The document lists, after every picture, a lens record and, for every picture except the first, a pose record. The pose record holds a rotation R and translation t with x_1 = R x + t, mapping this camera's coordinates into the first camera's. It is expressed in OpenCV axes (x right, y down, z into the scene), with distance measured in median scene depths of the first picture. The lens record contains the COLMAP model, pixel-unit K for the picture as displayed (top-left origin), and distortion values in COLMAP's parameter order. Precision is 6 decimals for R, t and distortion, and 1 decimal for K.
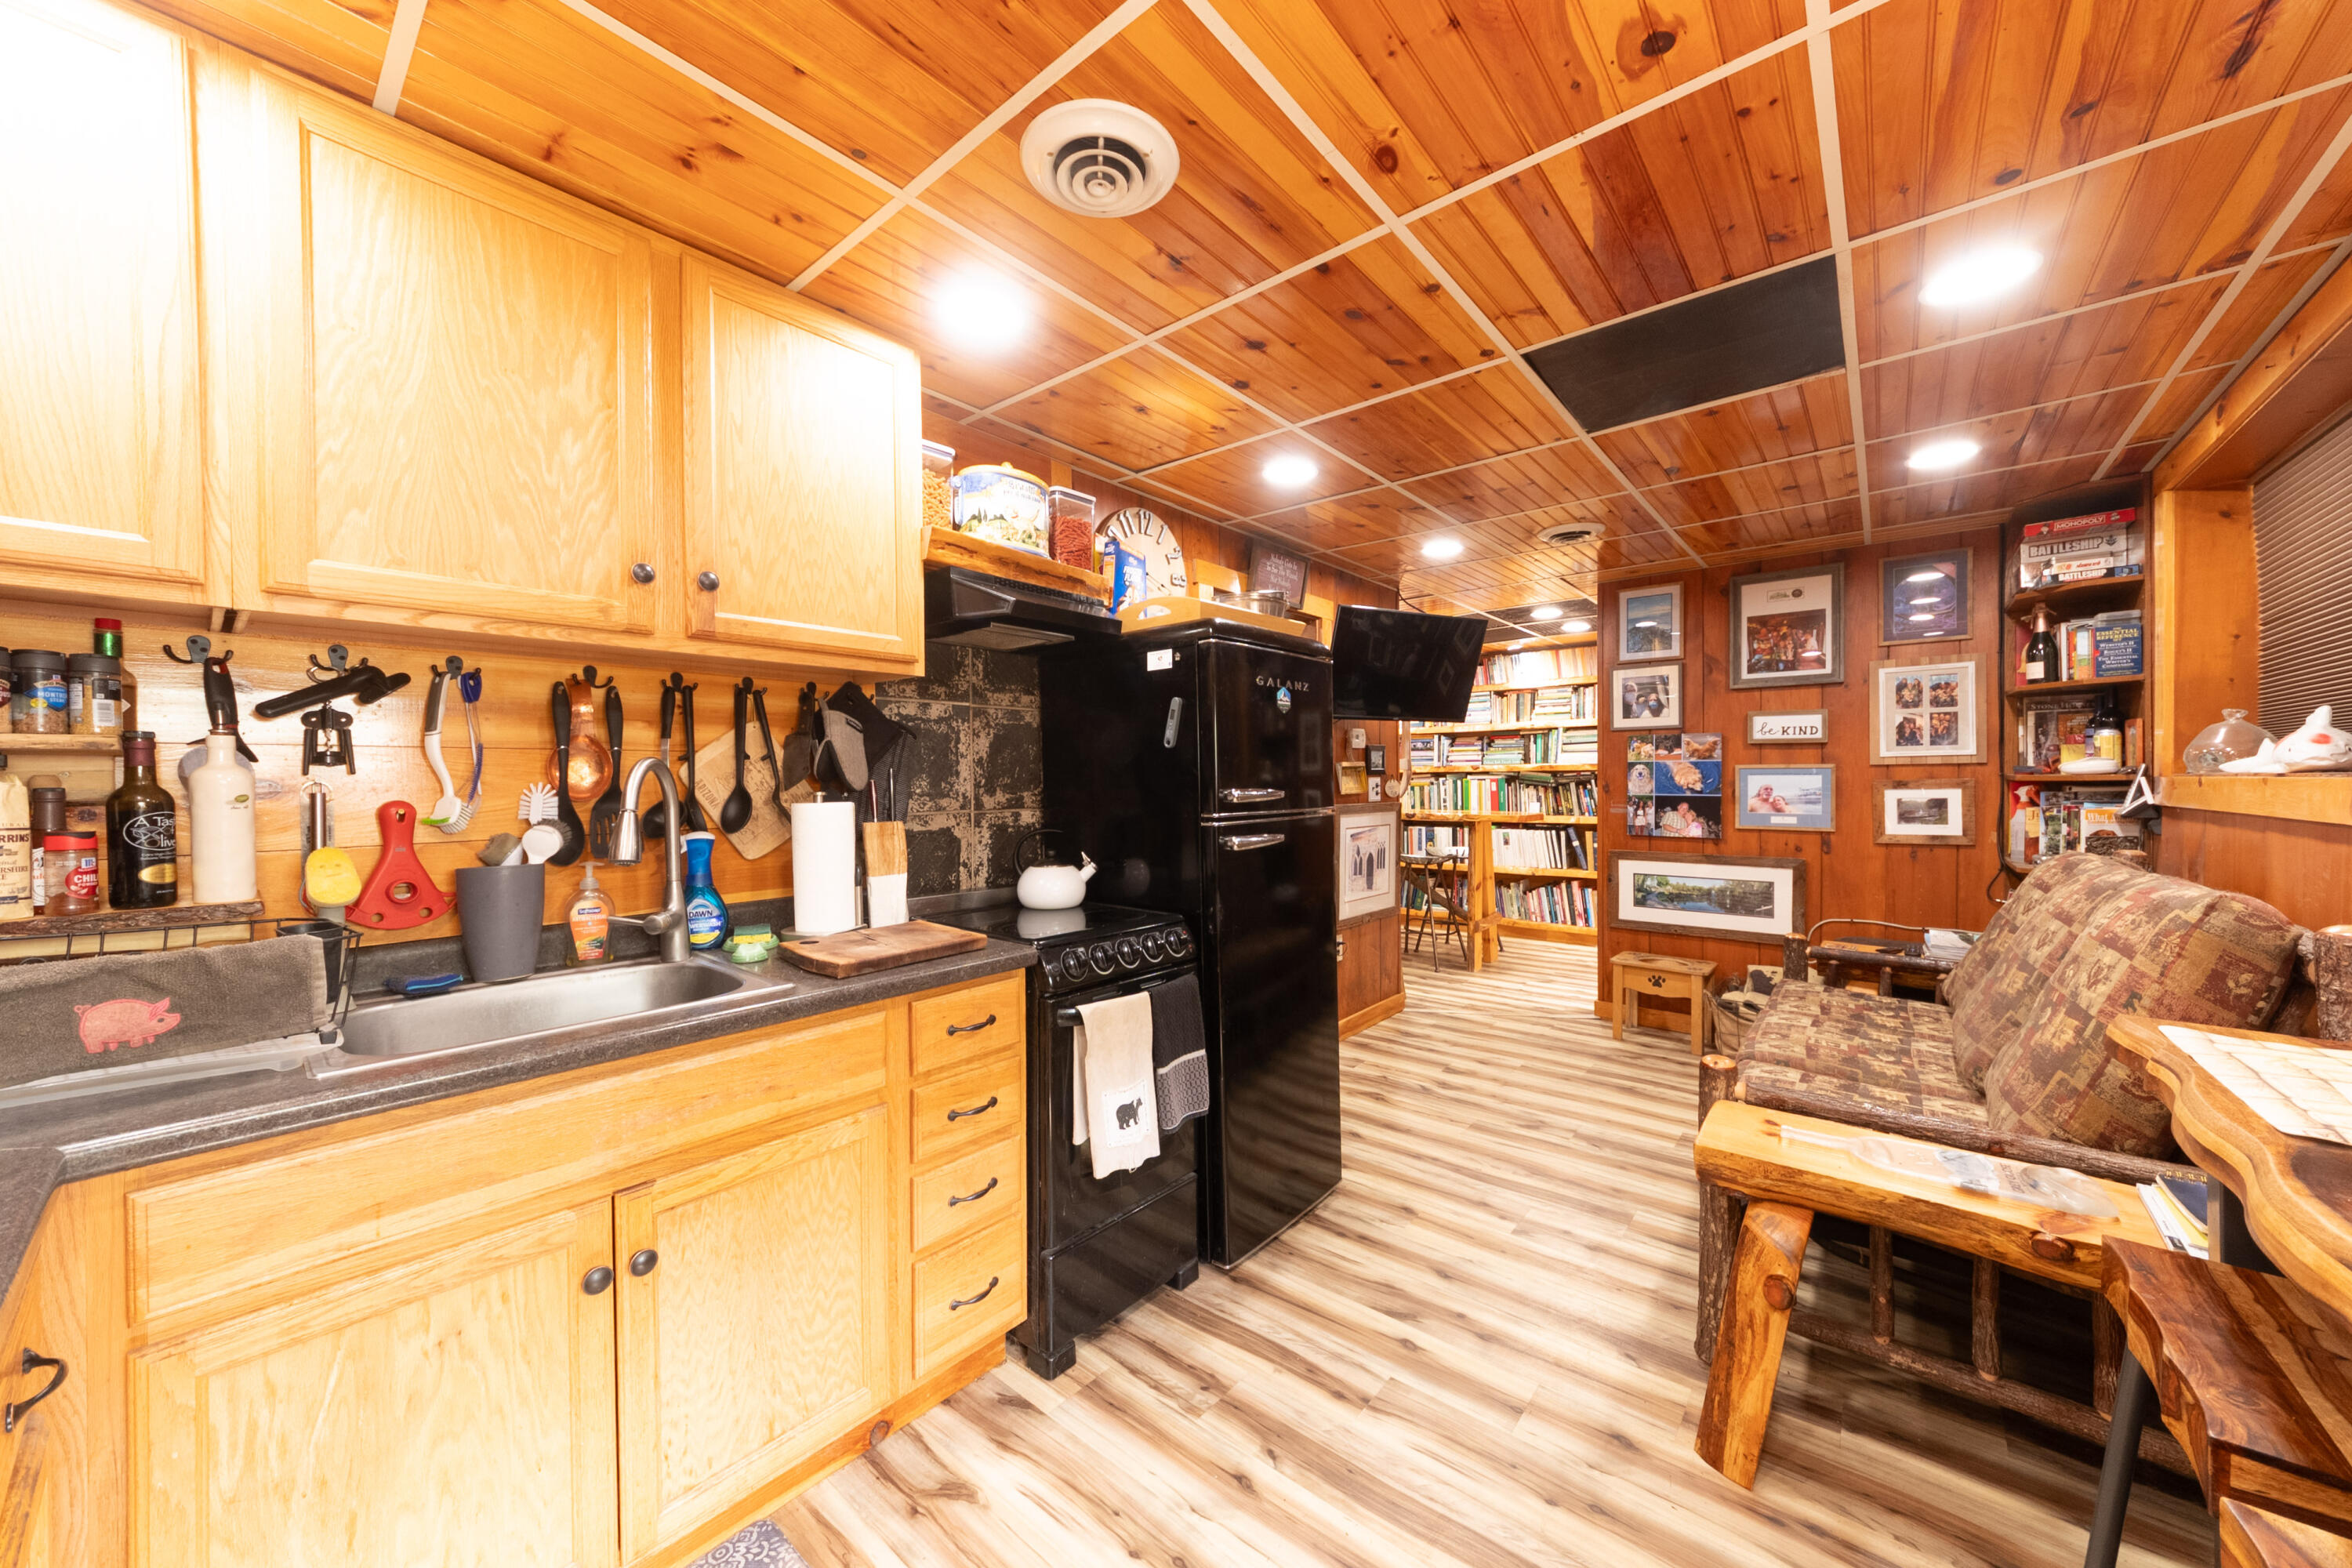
lens RADIAL K [[839.3, 0, 1175.5], [0, 839.3, 785.6], [0, 0, 1]] dist [-0.007291, 0.002537]
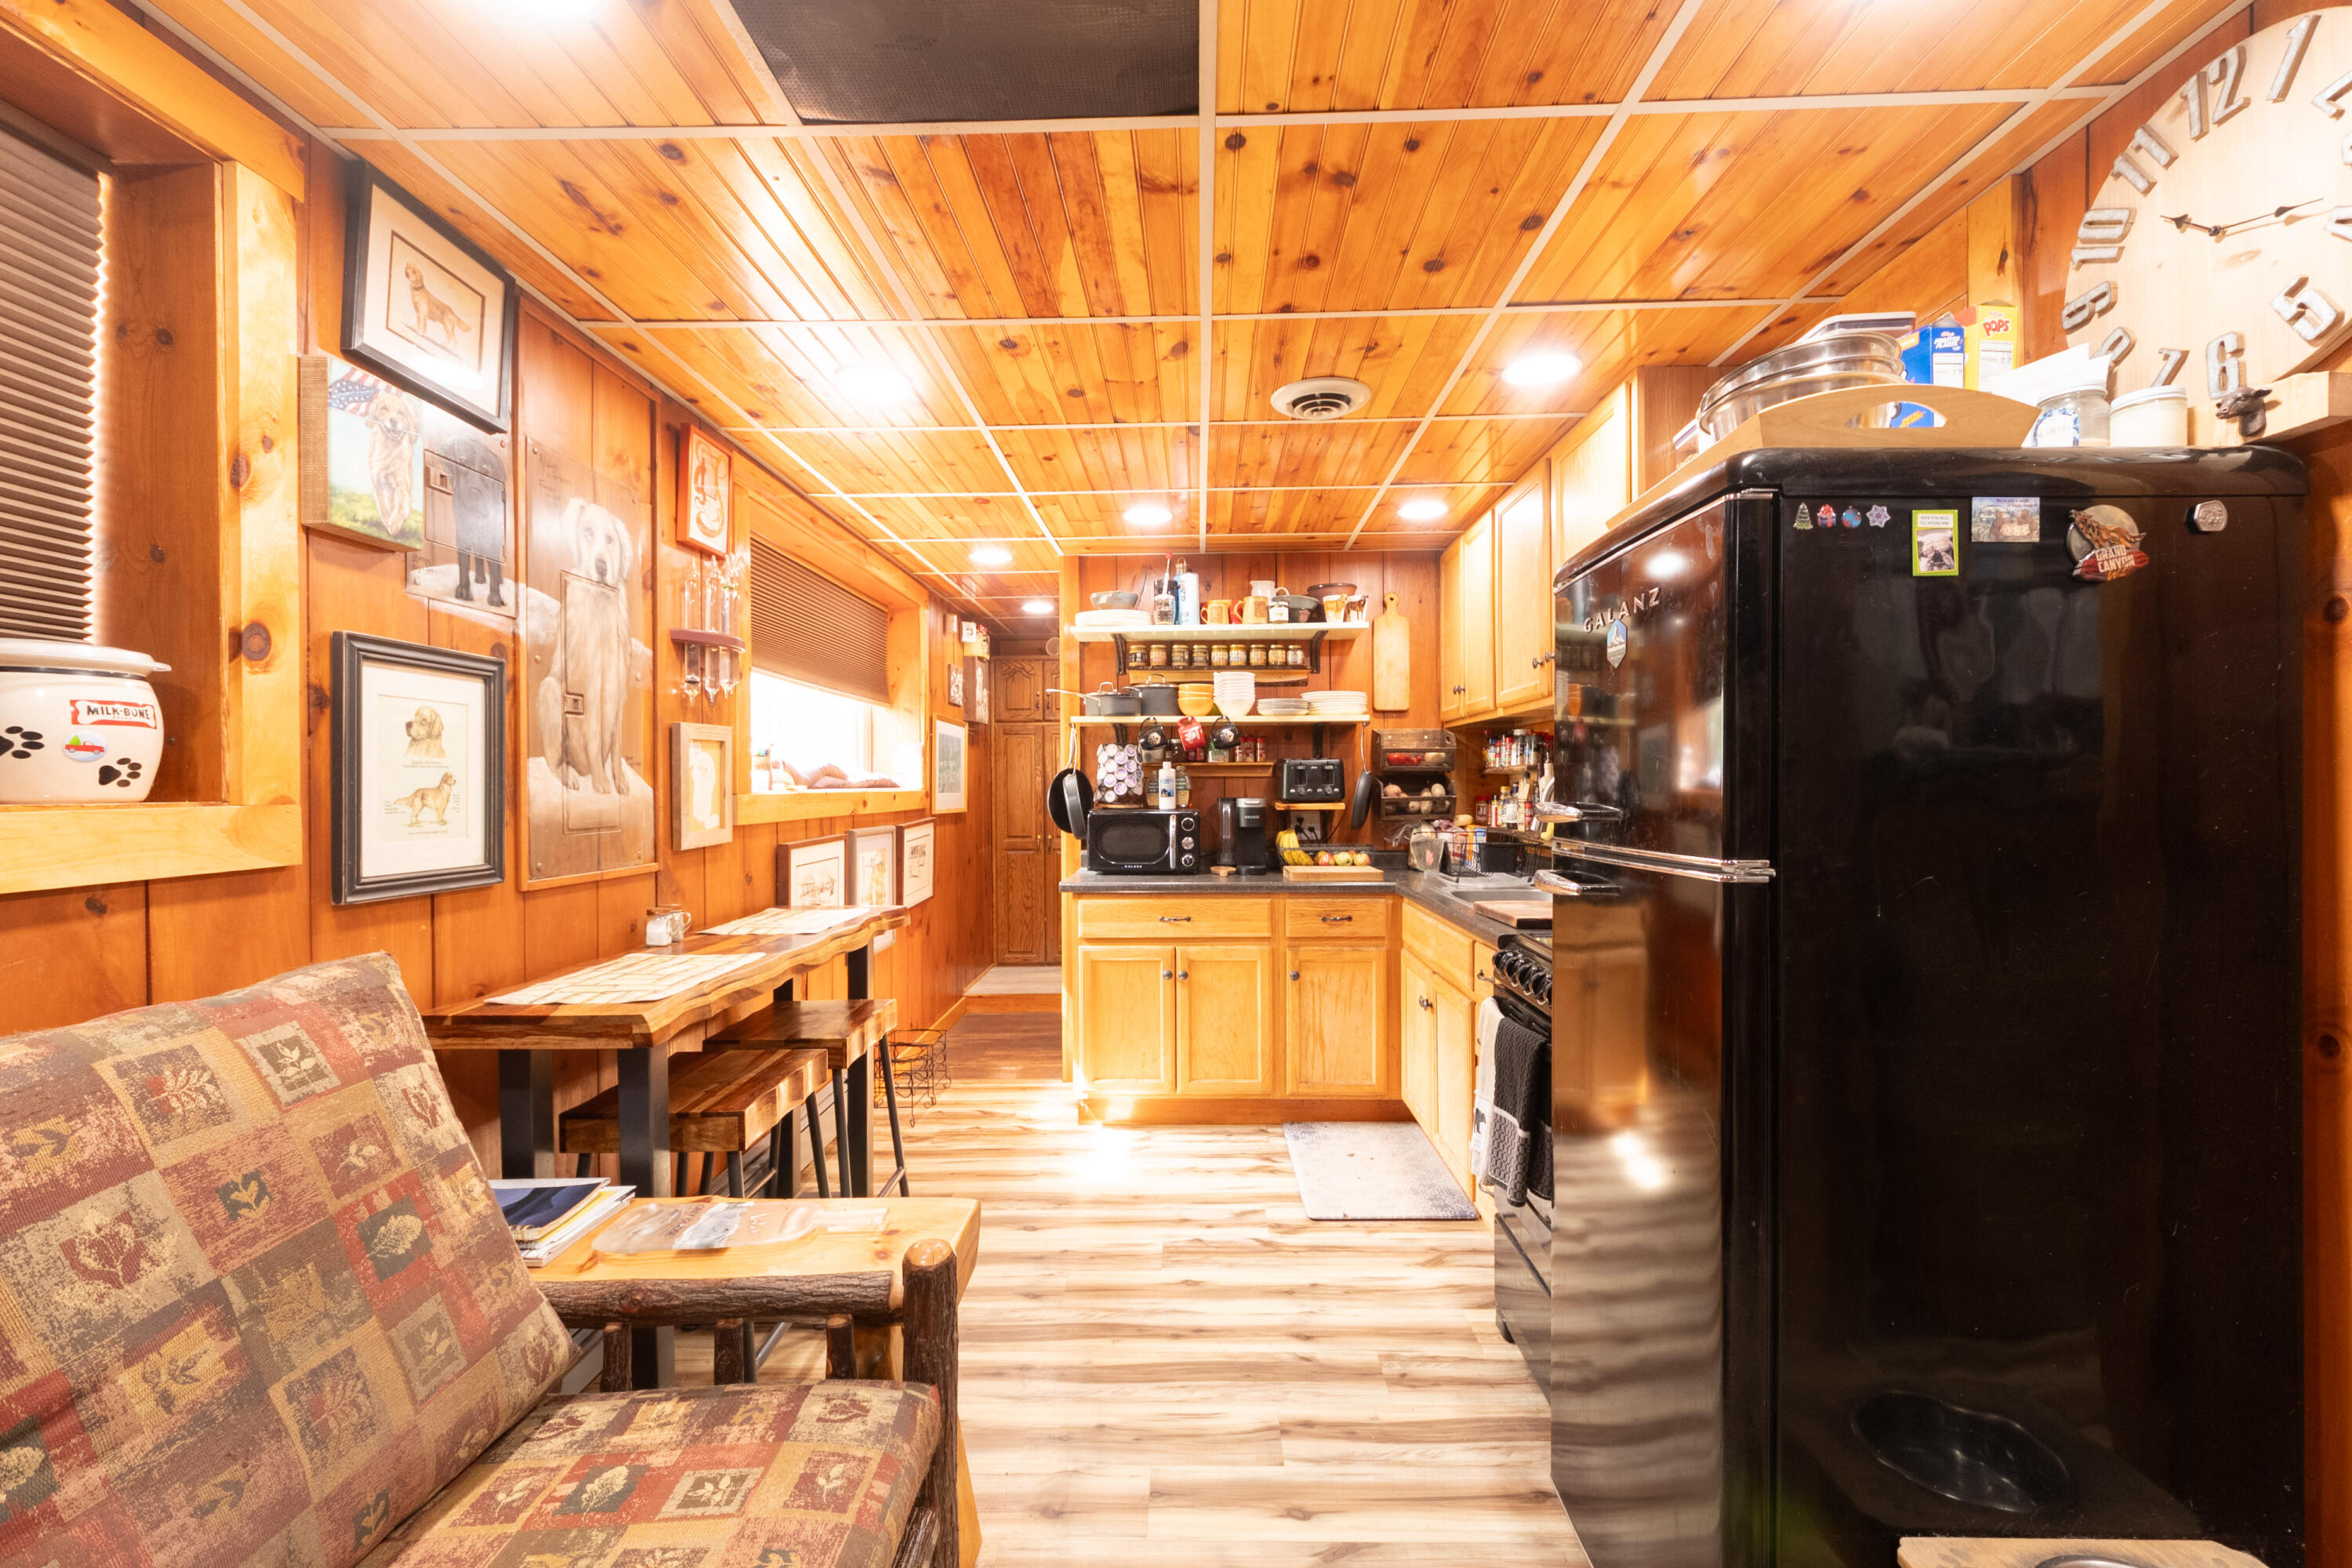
lens RADIAL K [[971.4, 0, 1183.0], [0, 971.4, 789.6], [0, 0, 1]] dist [0.001857, -0.001951]
pose [[-0.773696, 0.016460, -0.633343, 0.904908], [0.008459, 0.999842, 0.015651, -0.024996], [0.633500, 0.006752, -0.773713, 1.590171]]
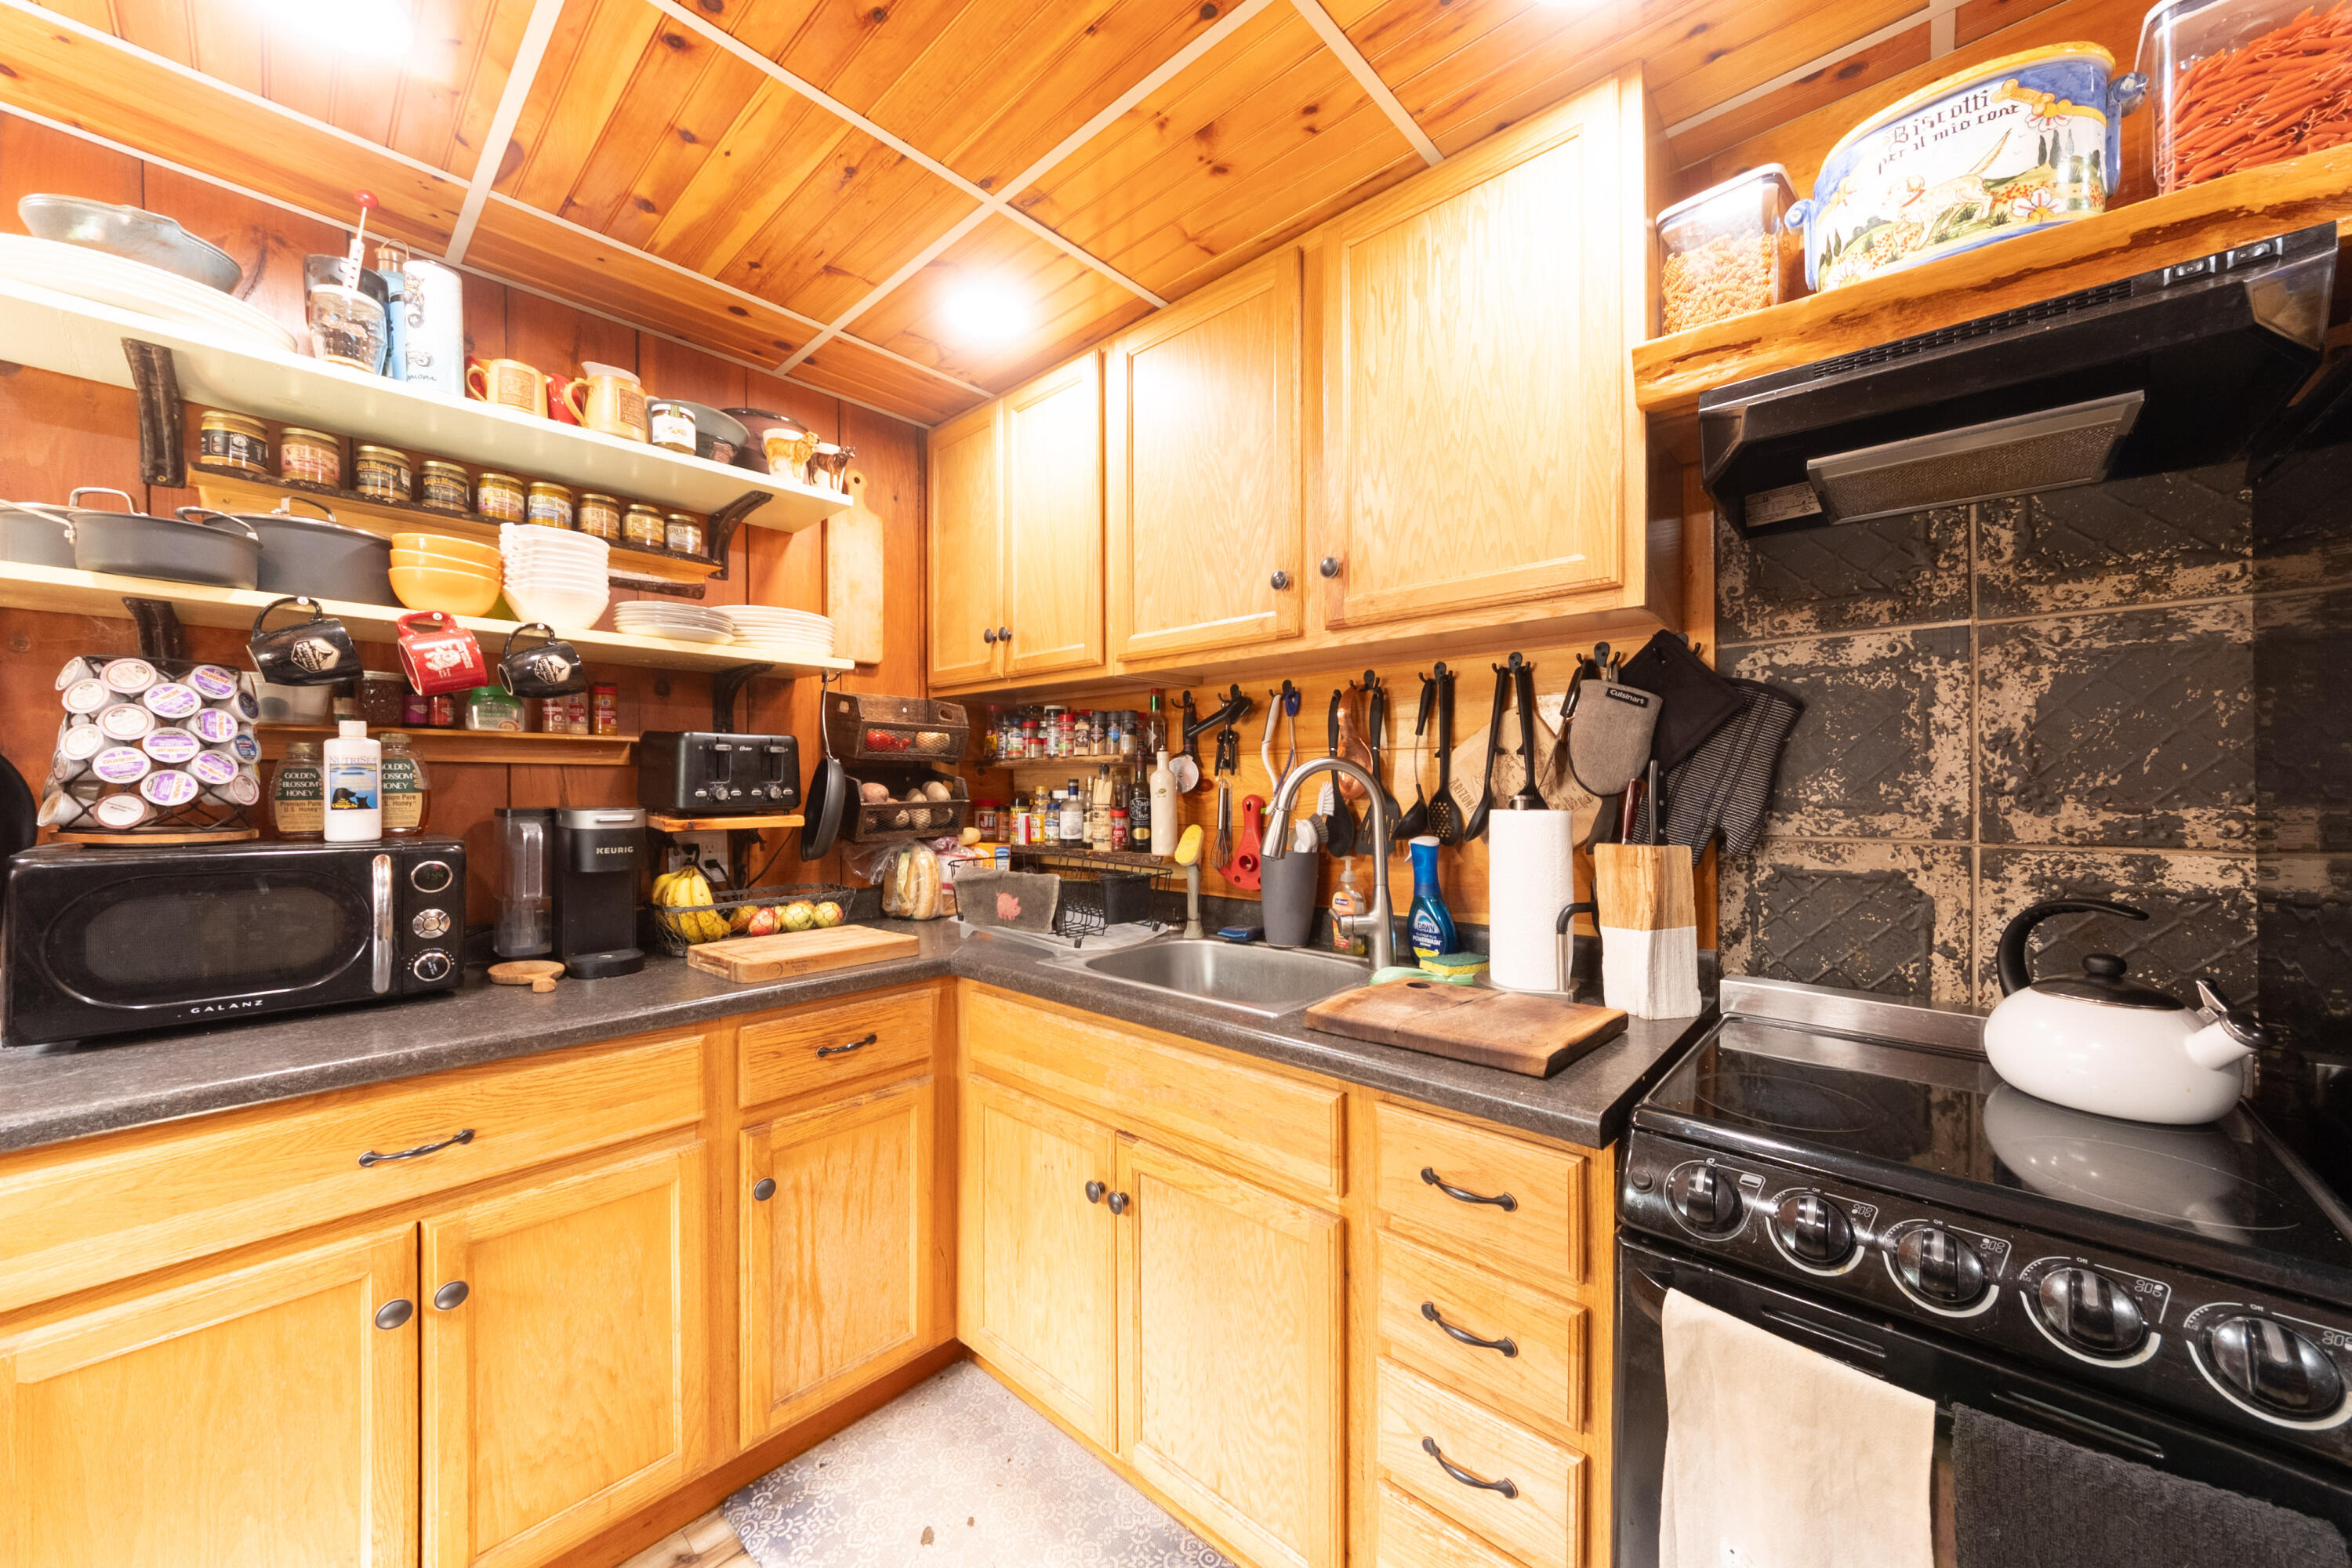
lens RADIAL K [[839.3, 0, 1178.0], [0, 839.3, 786.8], [0, 0, 1]] dist [-0.007291, 0.002537]
pose [[-0.030663, 0.010725, -0.999472, 0.308210], [-0.004068, 0.999933, 0.010854, -0.006682], [0.999521, 0.004399, -0.030617, 0.693123]]
